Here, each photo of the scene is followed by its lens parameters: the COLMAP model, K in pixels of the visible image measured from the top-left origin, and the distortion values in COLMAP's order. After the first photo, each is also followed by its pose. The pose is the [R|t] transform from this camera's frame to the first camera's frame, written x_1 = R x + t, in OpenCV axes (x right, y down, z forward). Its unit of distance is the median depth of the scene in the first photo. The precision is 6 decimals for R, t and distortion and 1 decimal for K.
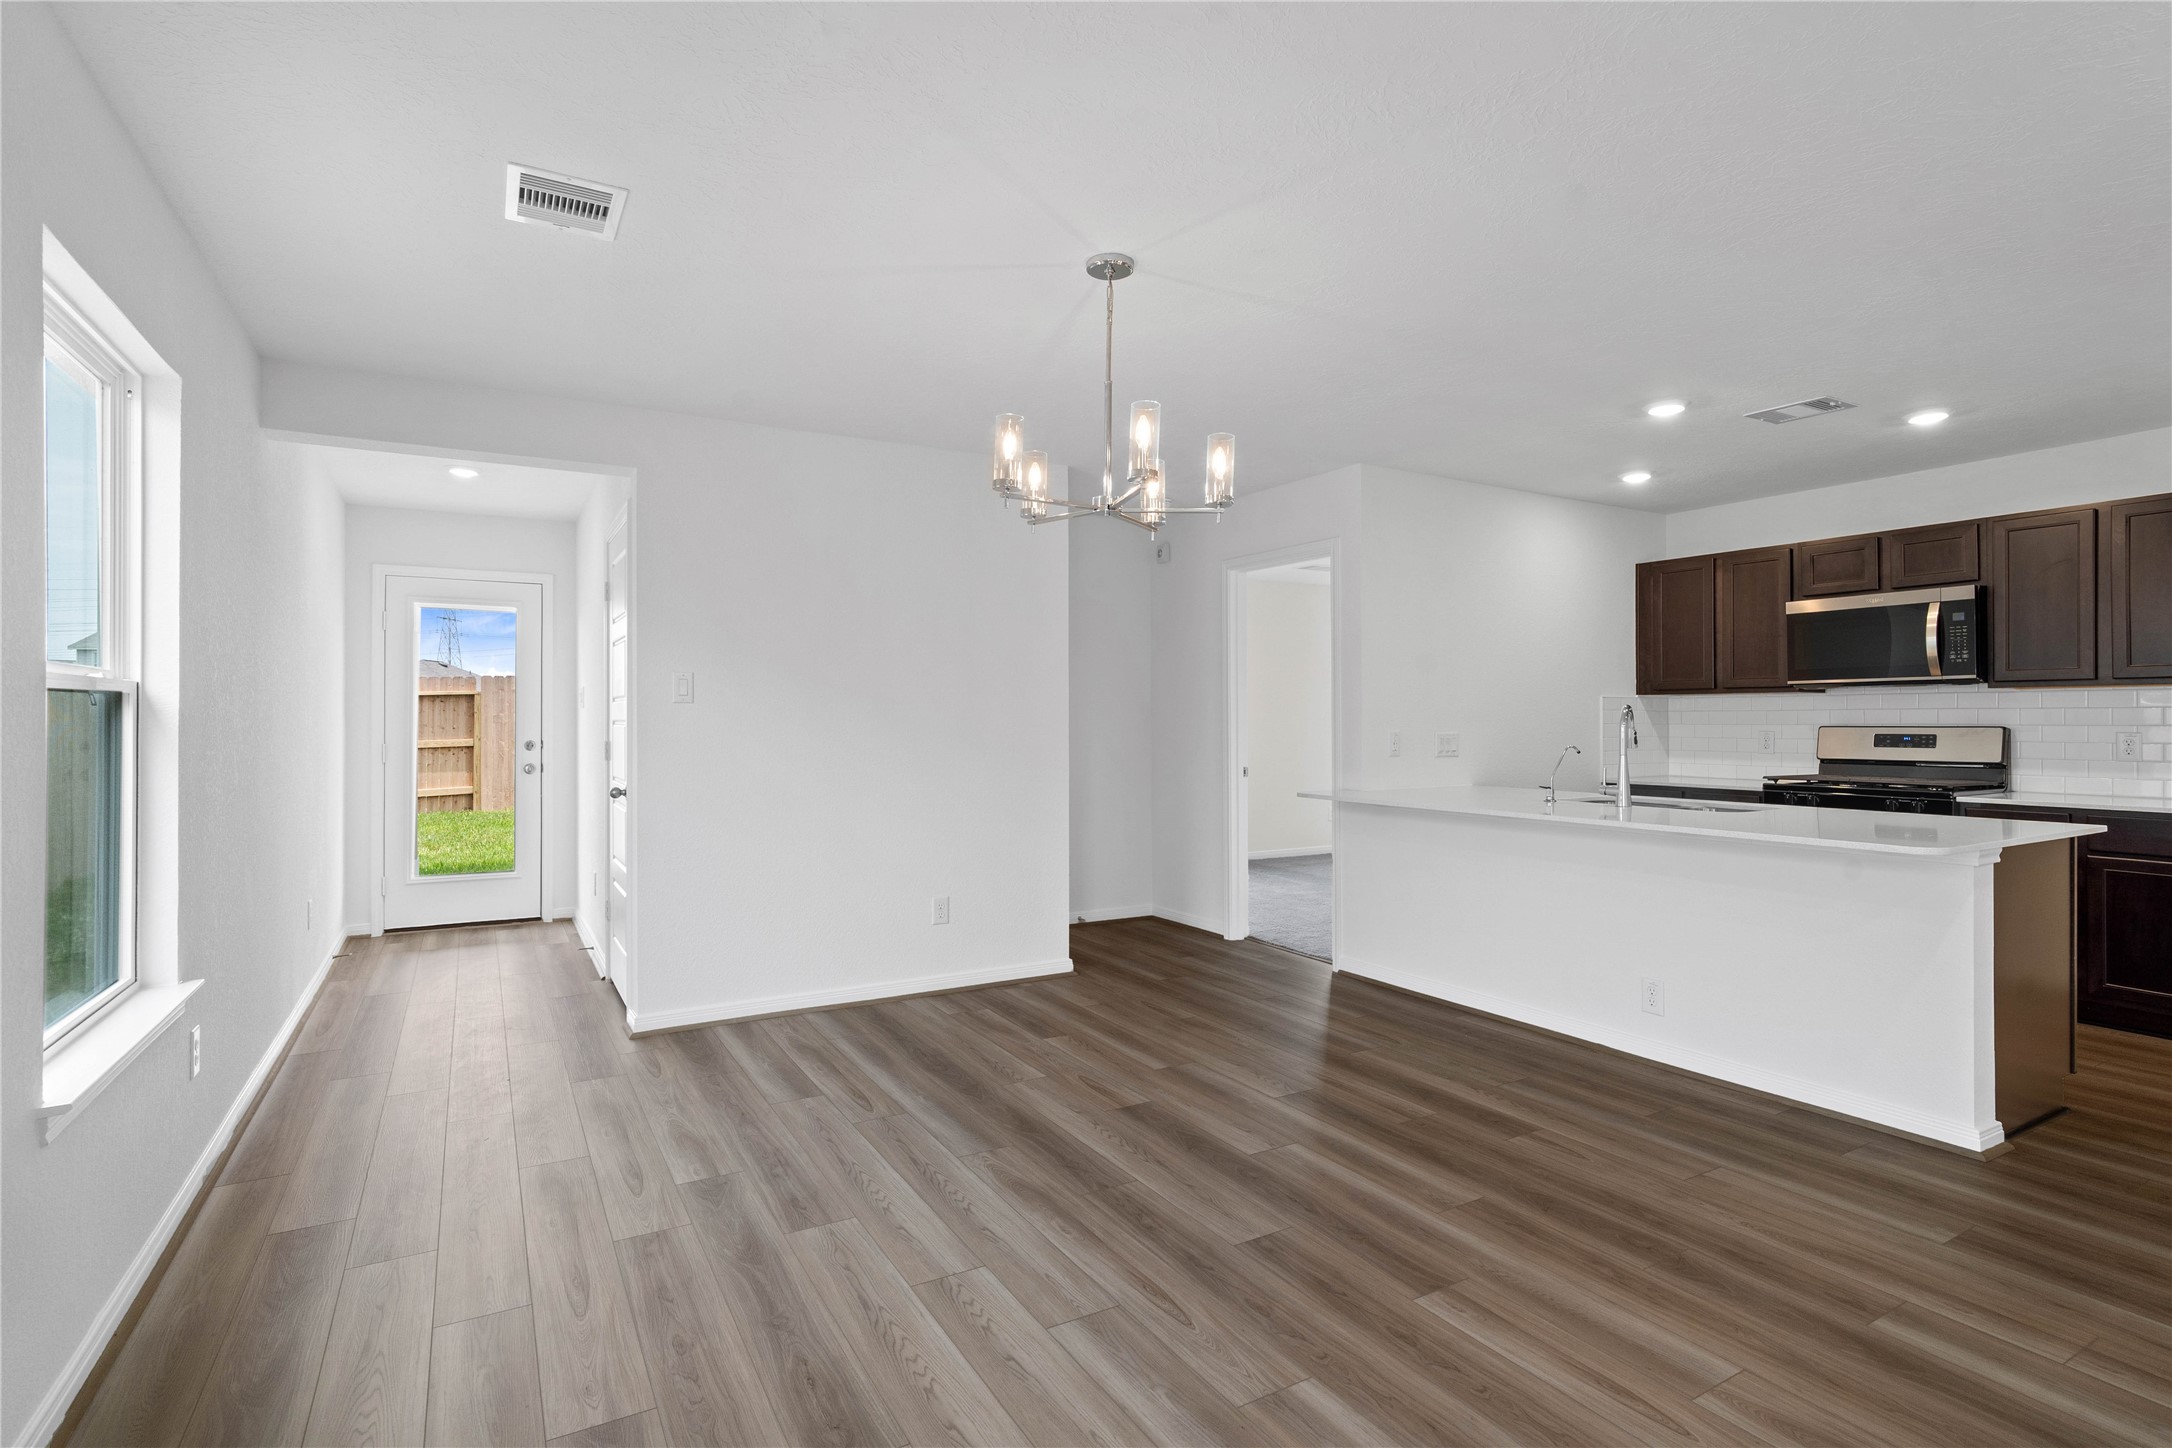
lens RADIAL K [[1033.0, 0, 1046.4], [0, 1033.0, 717.2], [0, 0, 1]] dist [-0.014870, 0.003249]
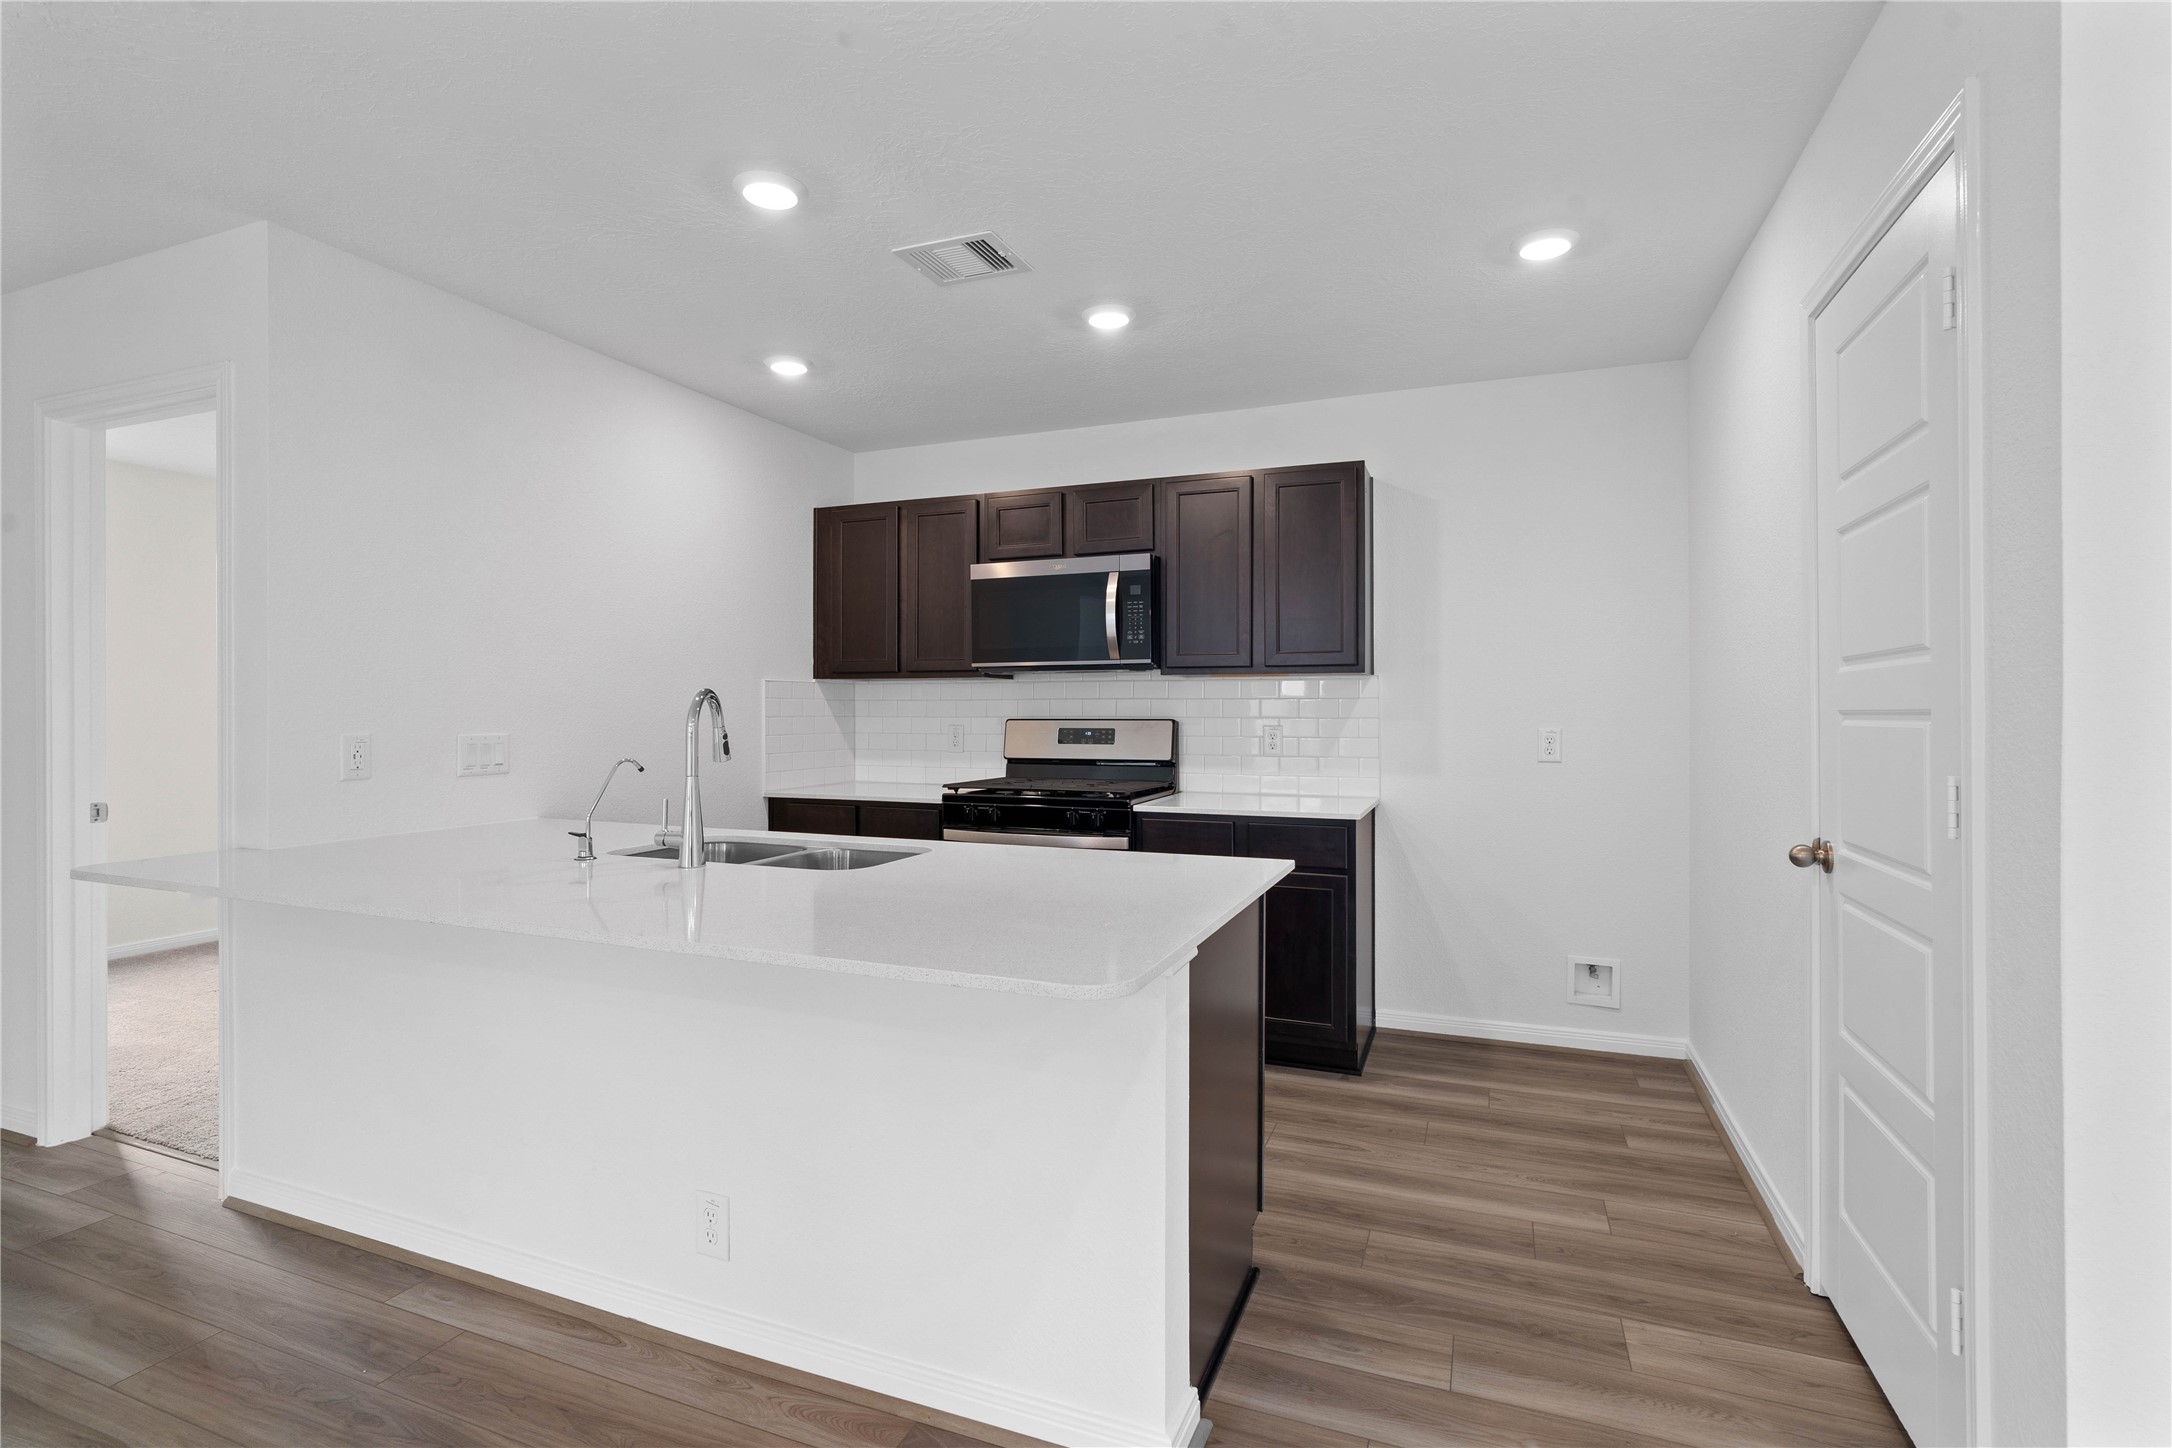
lens RADIAL K [[1033.0, 0, 1079.0], [0, 1033.0, 704.6], [0, 0, 1]] dist [-0.014870, 0.003249]
pose [[0.777477, 0.003233, 0.628903, 0.314425], [-0.001573, 0.999994, -0.003197, -0.000619], [-0.628909, 0.001496, 0.777477, 0.360211]]
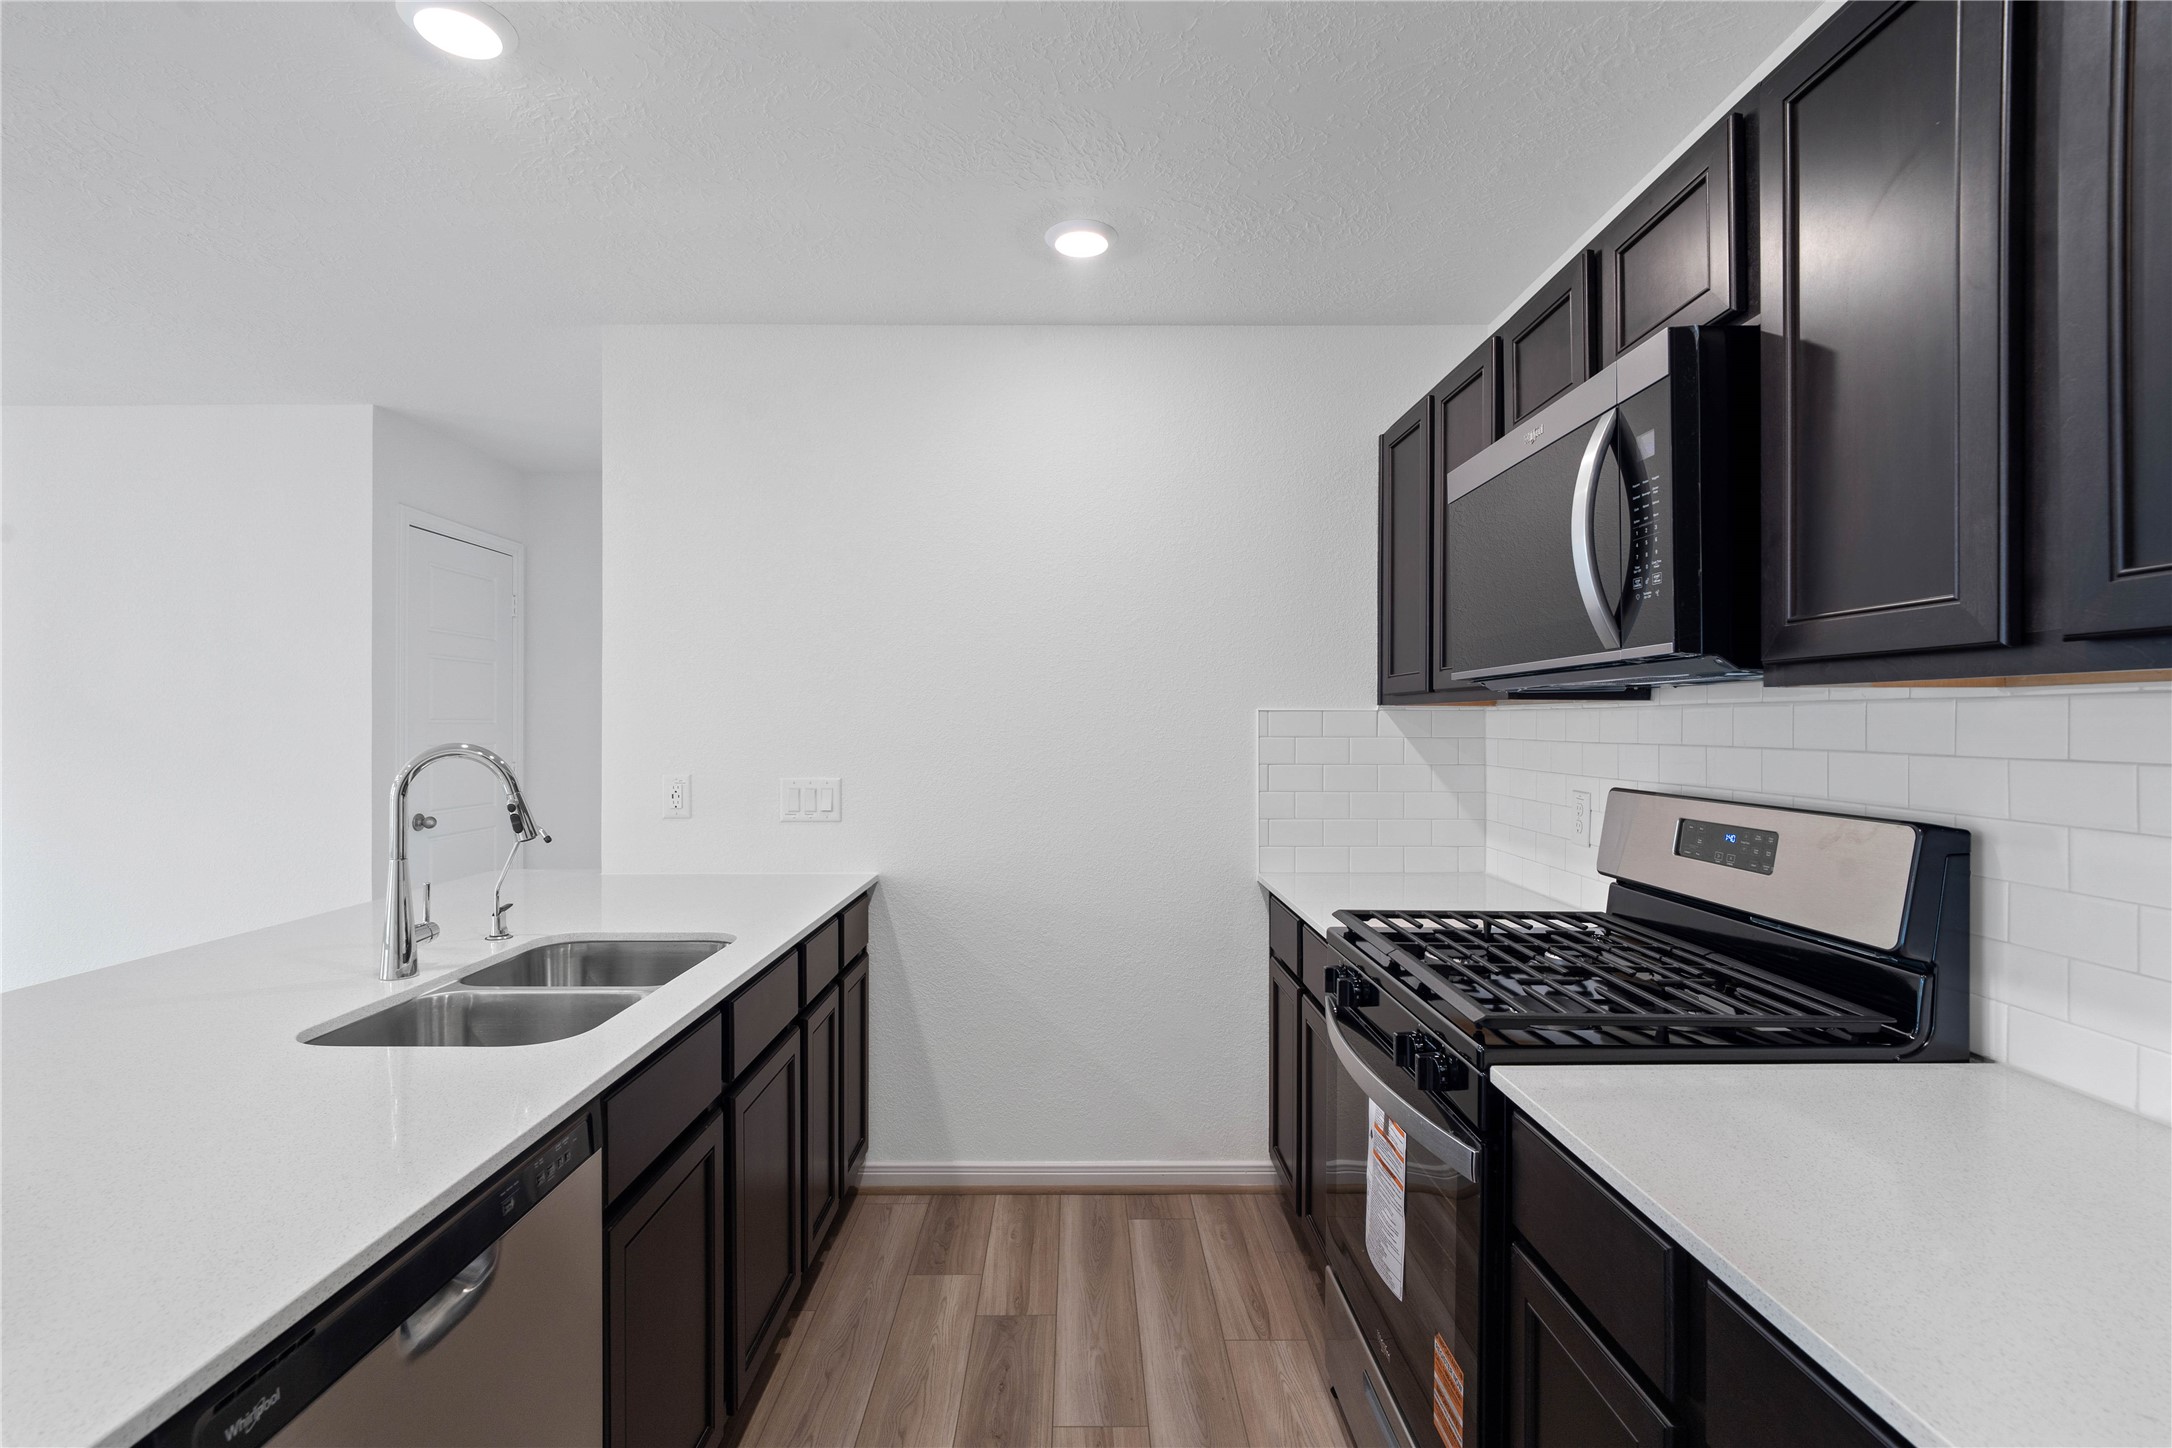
lens RADIAL K [[1033.0, 0, 1086.7], [0, 1033.0, 722.0], [0, 0, 1]] dist [-0.014870, 0.003249]
pose [[0.876711, 0.002590, -0.481010, 0.880512], [-0.001427, 0.999995, 0.002782, -0.019008], [0.481015, -0.001753, 0.876711, 0.652944]]
